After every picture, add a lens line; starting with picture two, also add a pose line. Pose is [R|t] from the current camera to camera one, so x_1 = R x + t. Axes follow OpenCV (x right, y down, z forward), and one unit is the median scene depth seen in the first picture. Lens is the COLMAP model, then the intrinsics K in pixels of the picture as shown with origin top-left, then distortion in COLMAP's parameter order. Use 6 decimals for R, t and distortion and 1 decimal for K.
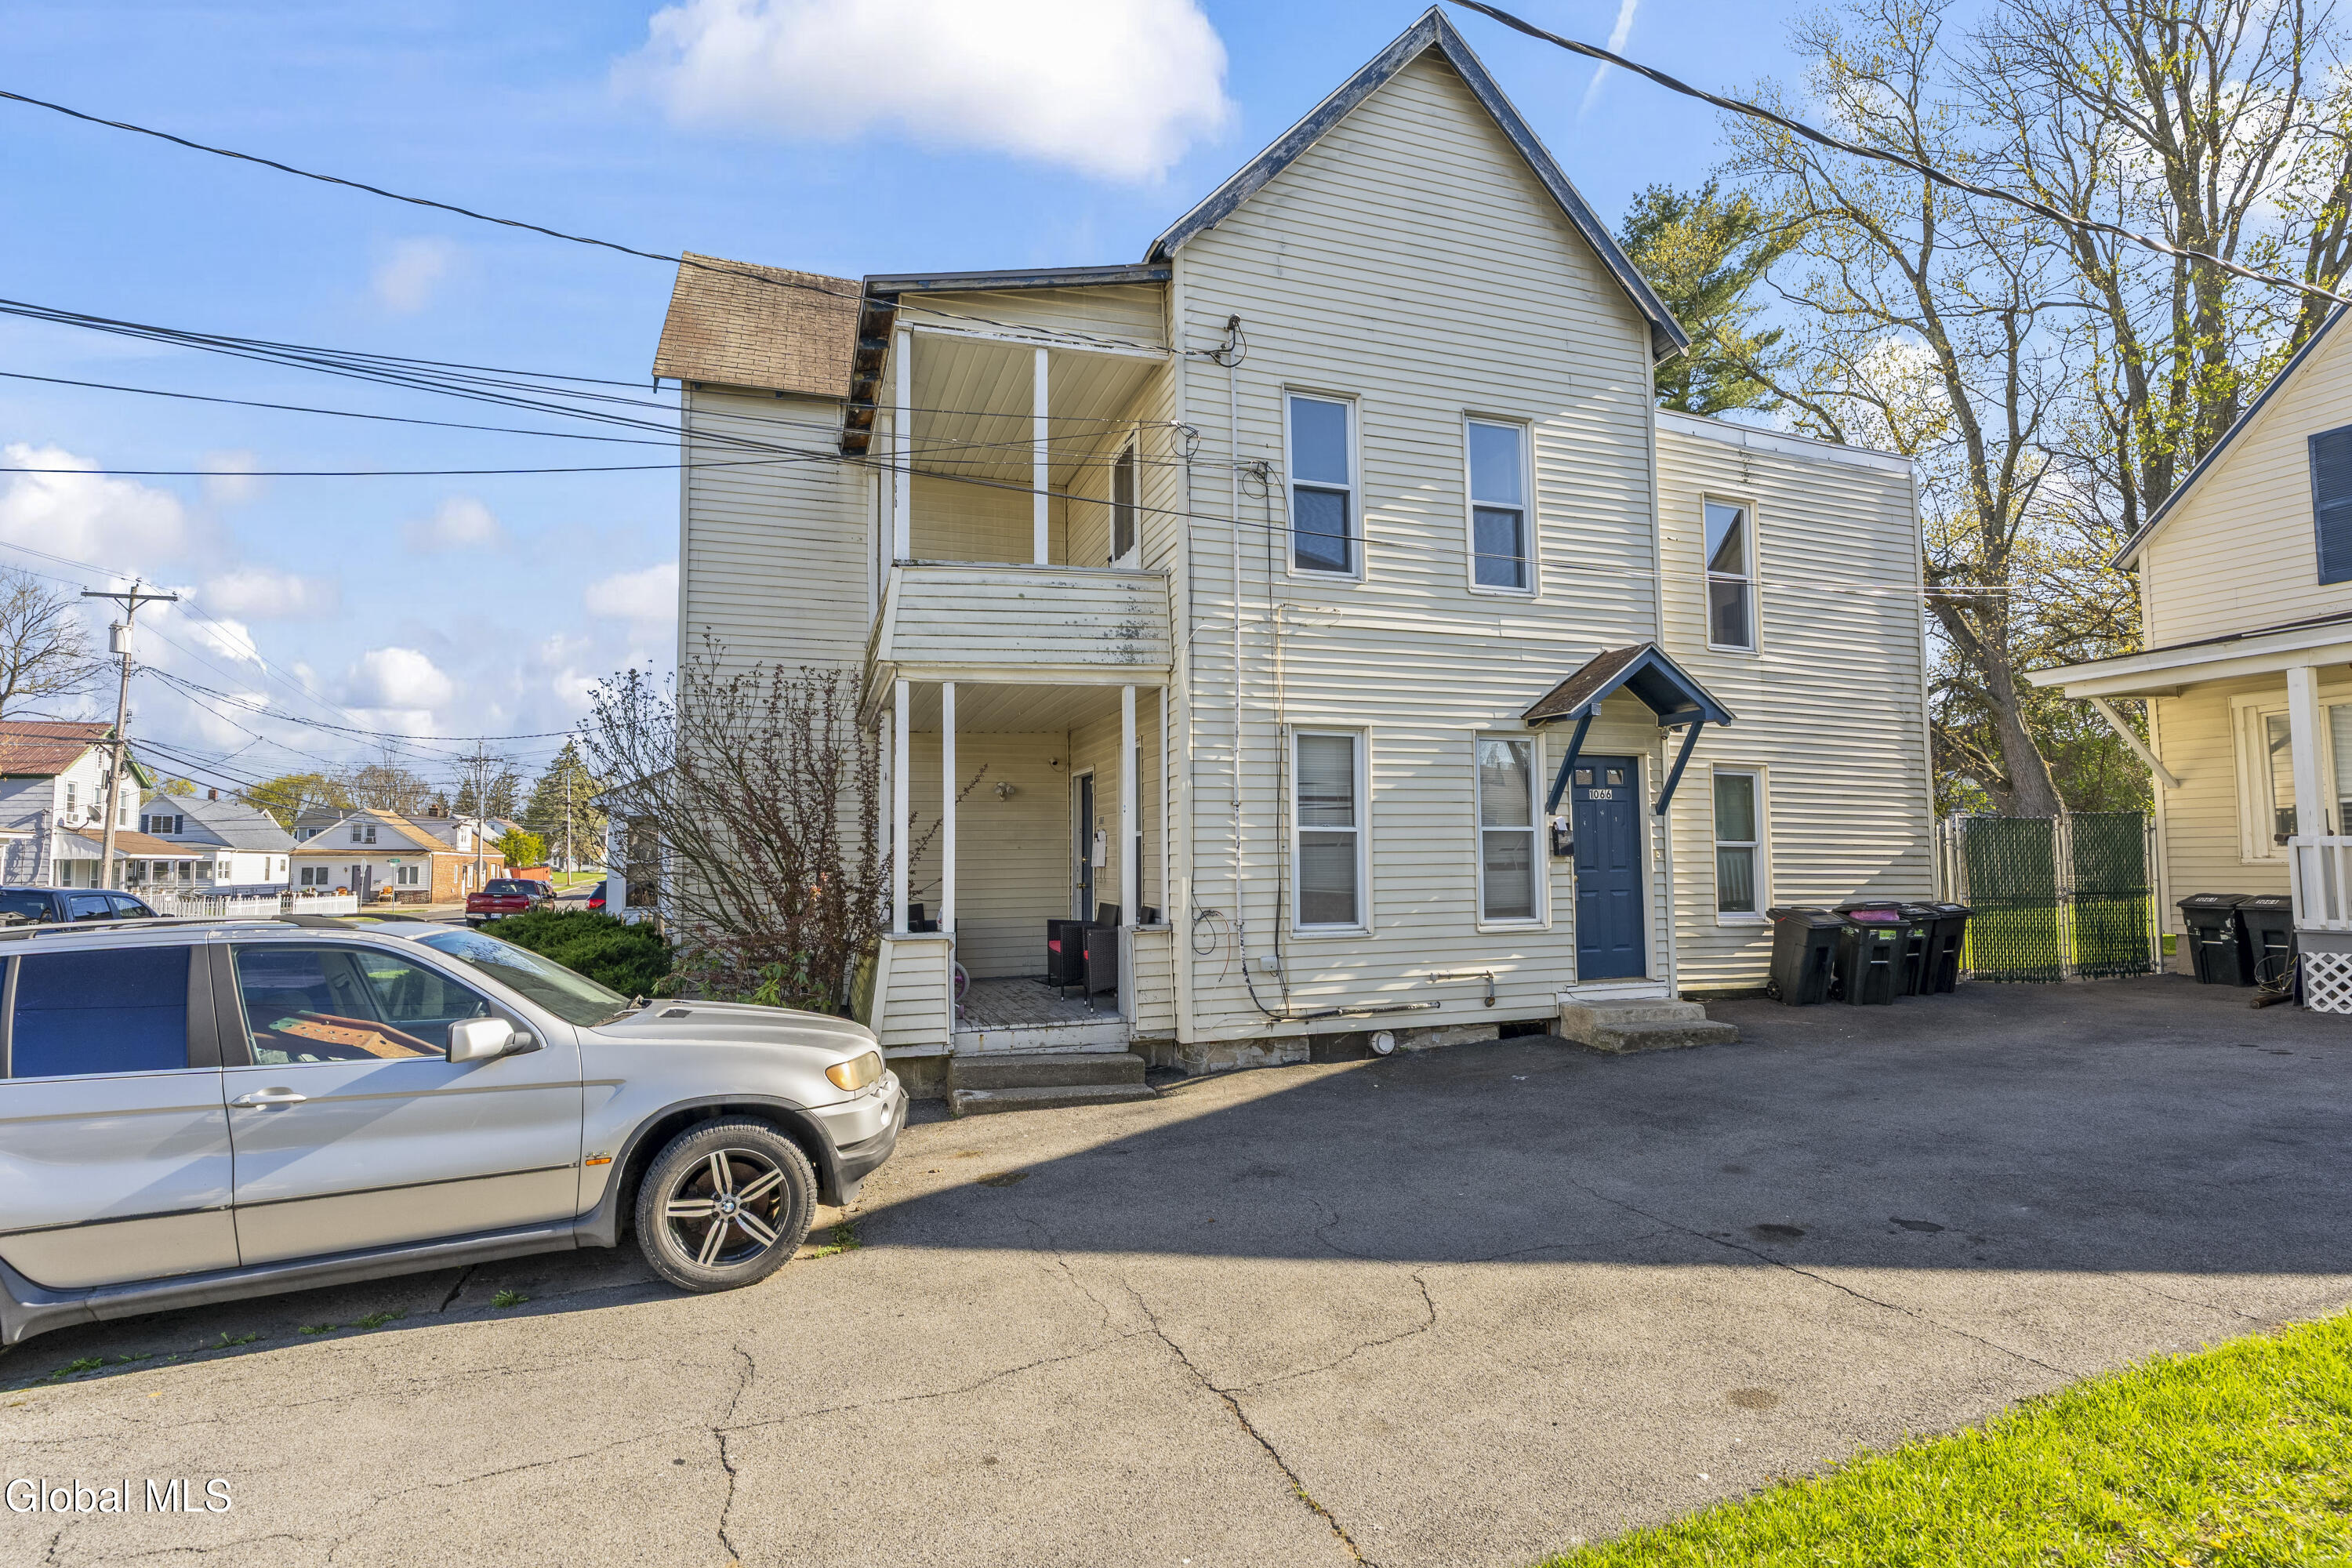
lens RADIAL K [[1113.5, 0, 1176.0], [0, 1113.5, 784.0], [0, 0, 1]] dist [-0.001379, -0.000062]
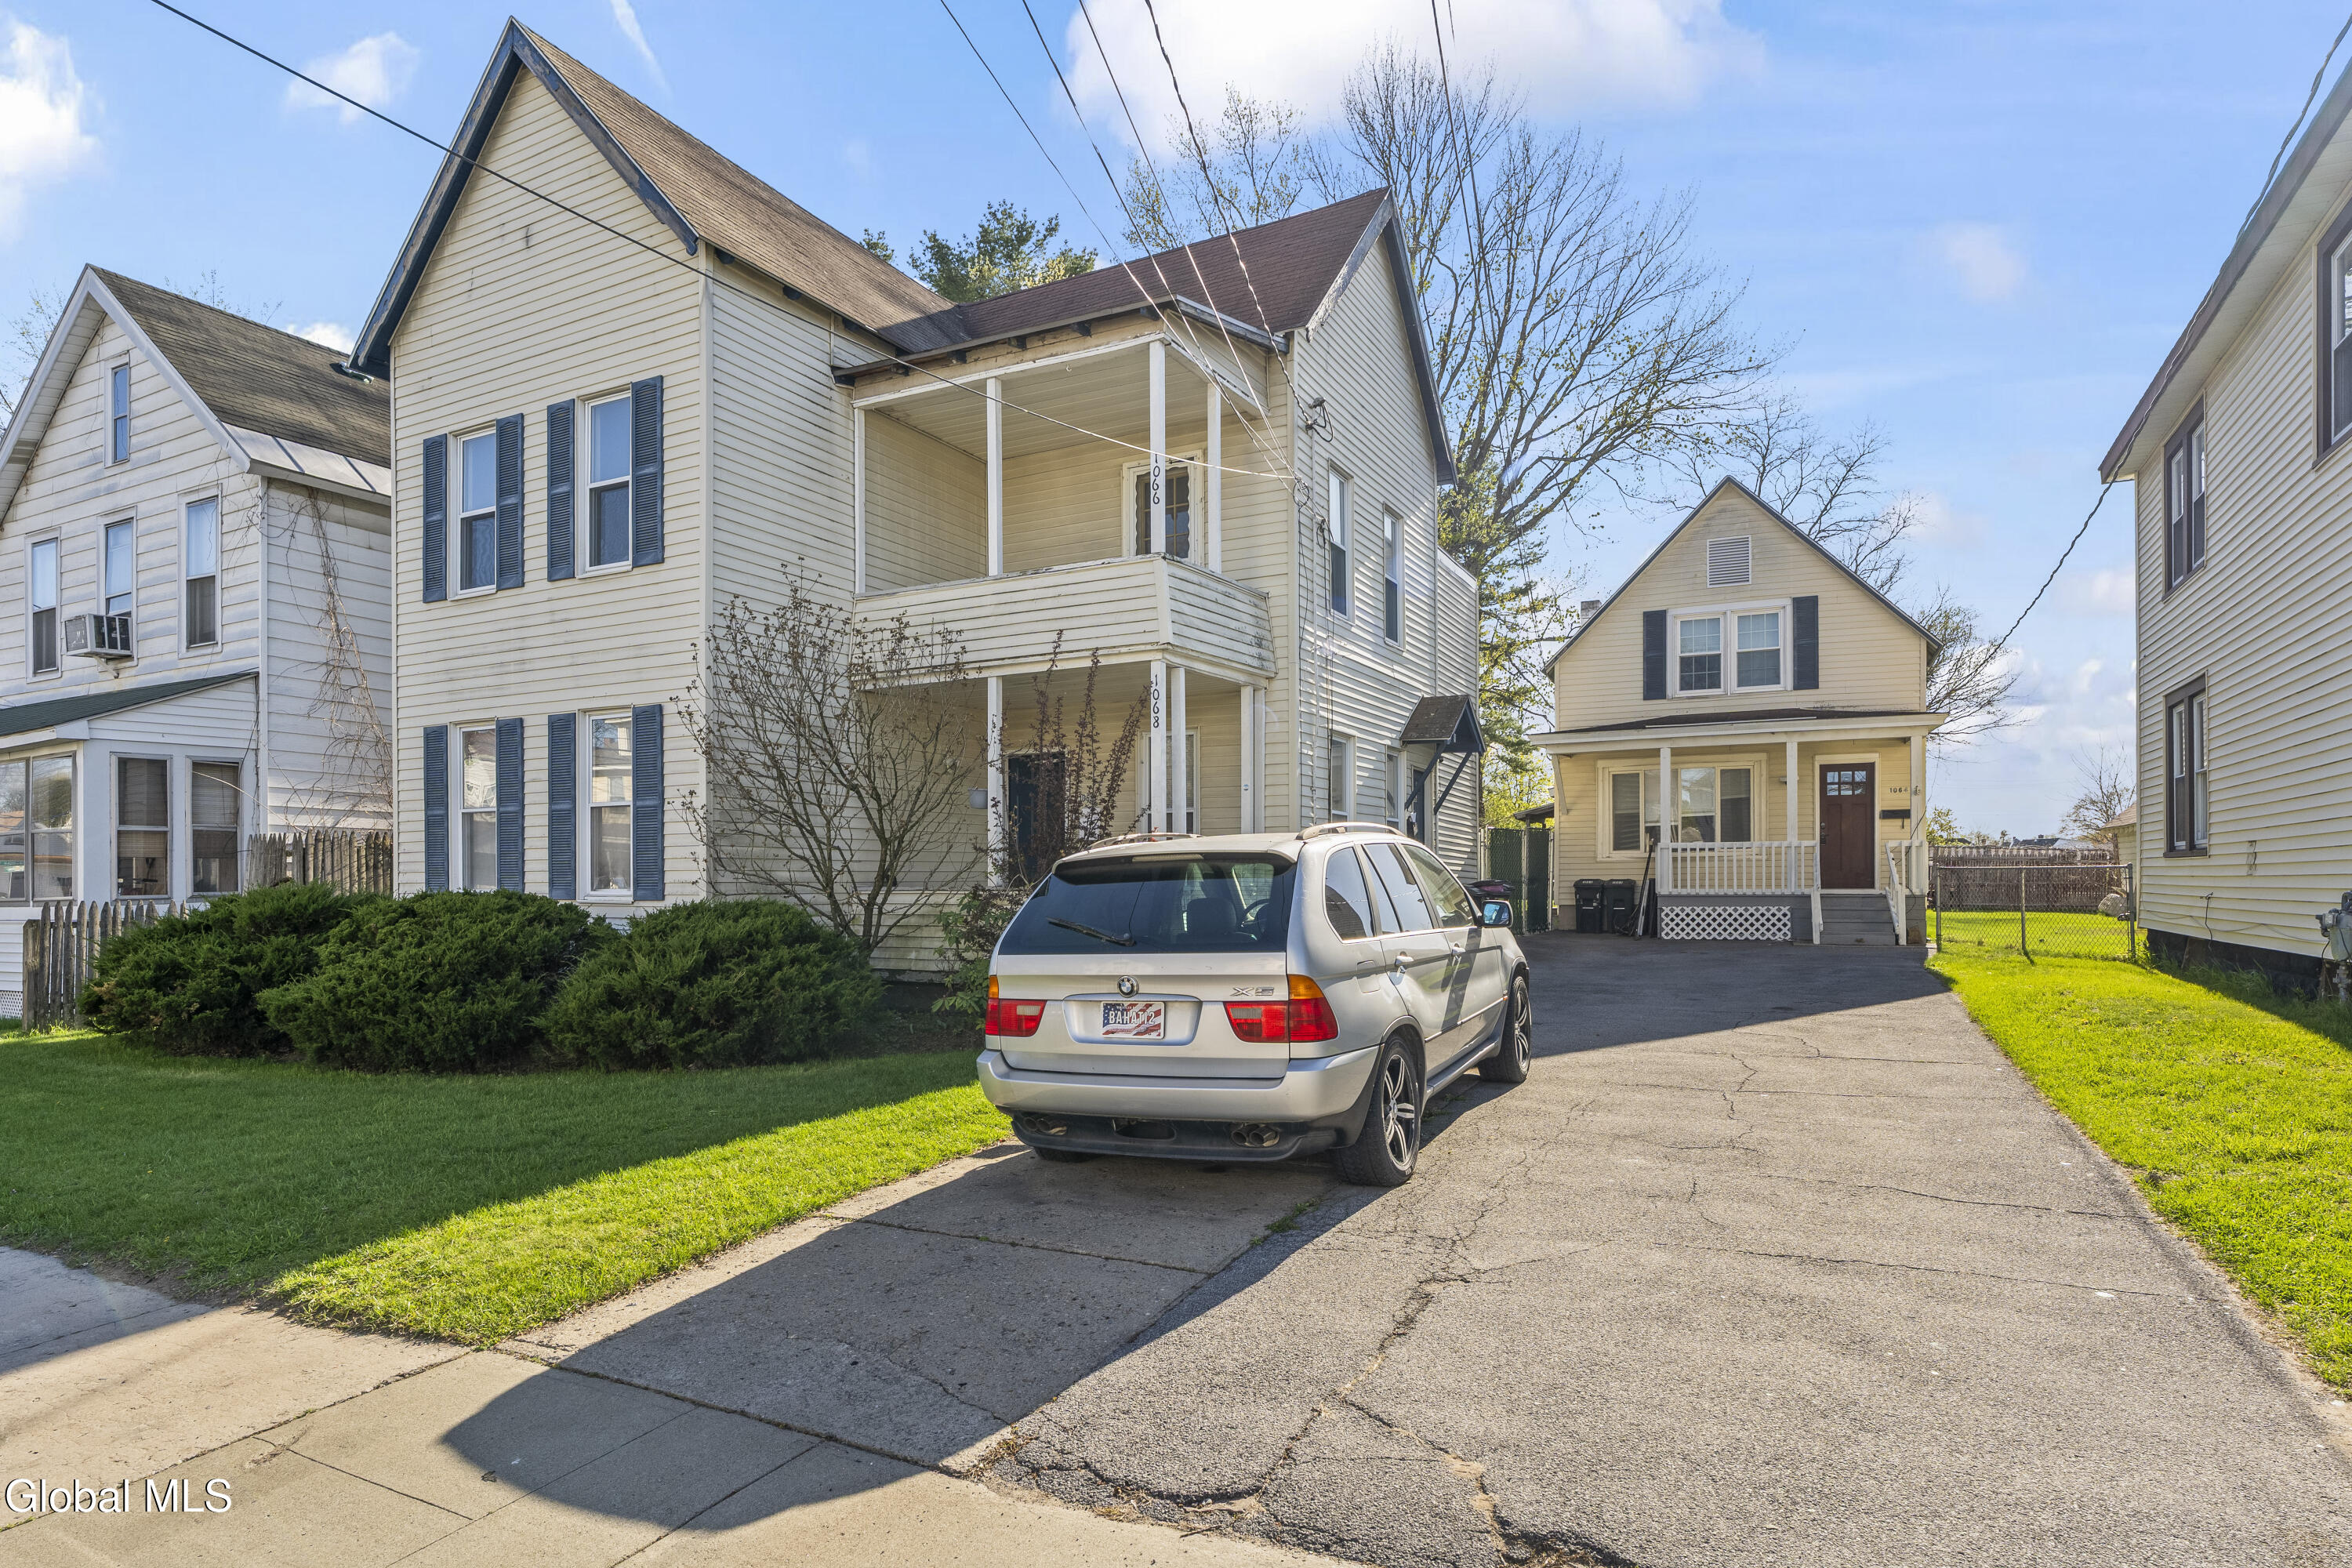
lens RADIAL K [[1266.0, 0, 1175.5], [0, 1266.0, 879.4], [0, 0, 1]] dist [-0.000982, -0.000683]
pose [[0.738216, 0.011917, 0.674459, -0.907970], [-0.057465, 0.997320, 0.045275, 0.056875], [-0.672112, -0.072181, 0.736923, 0.022916]]
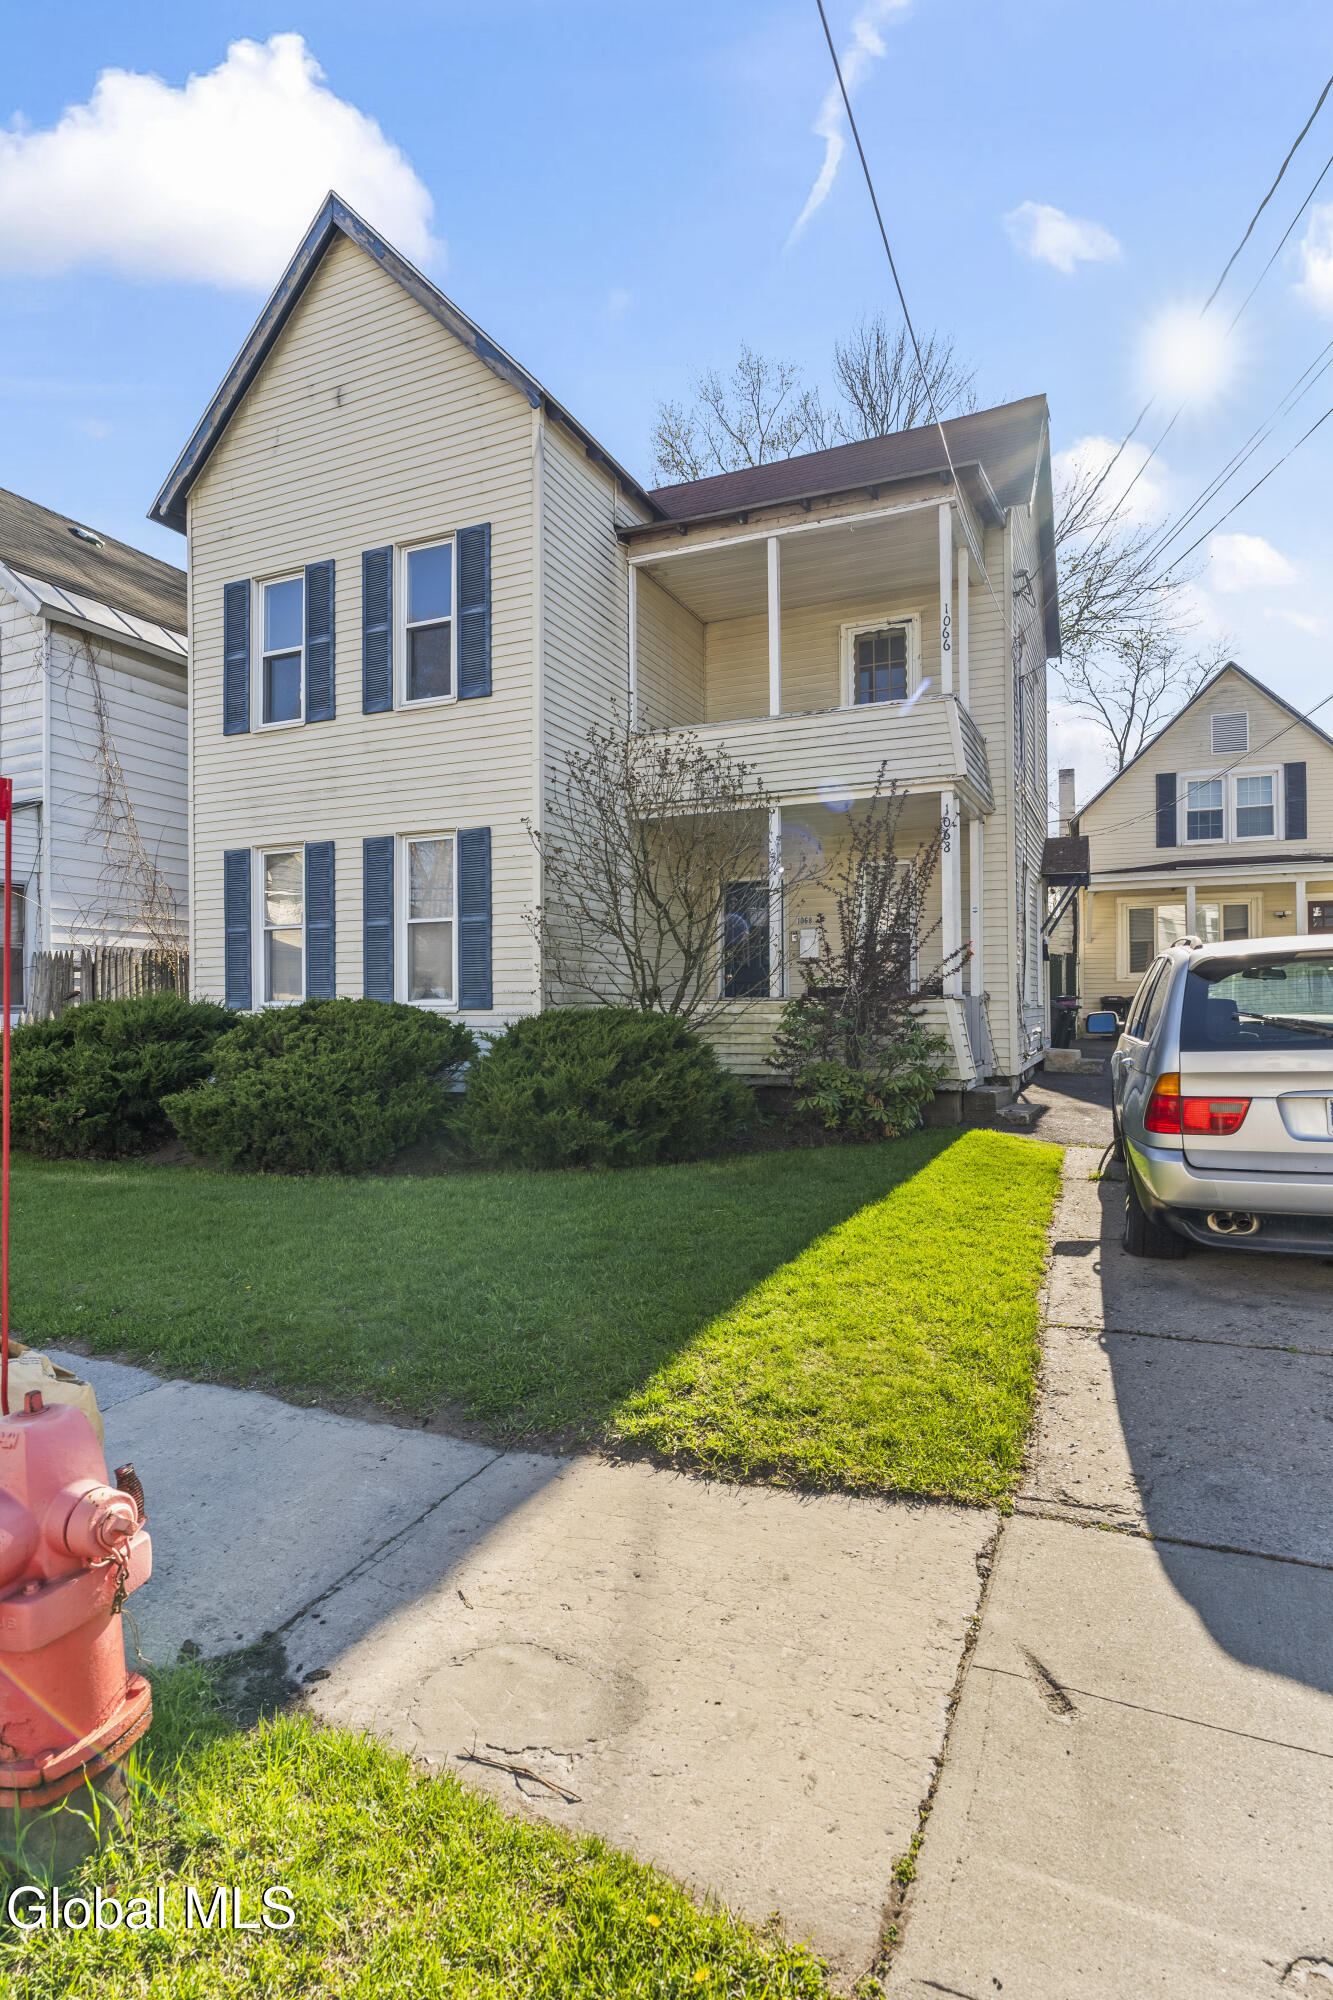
lens RADIAL K [[1018.3, 0, 666.5], [0, 1018.3, 1000.0], [0, 0, 1]] dist [-0.003950, 0.000338]
pose [[0.694051, 0.013166, 0.719805, -1.064074], [-0.058700, 0.997539, 0.038353, 0.094900], [-0.717529, -0.068871, 0.693116, 0.350703]]
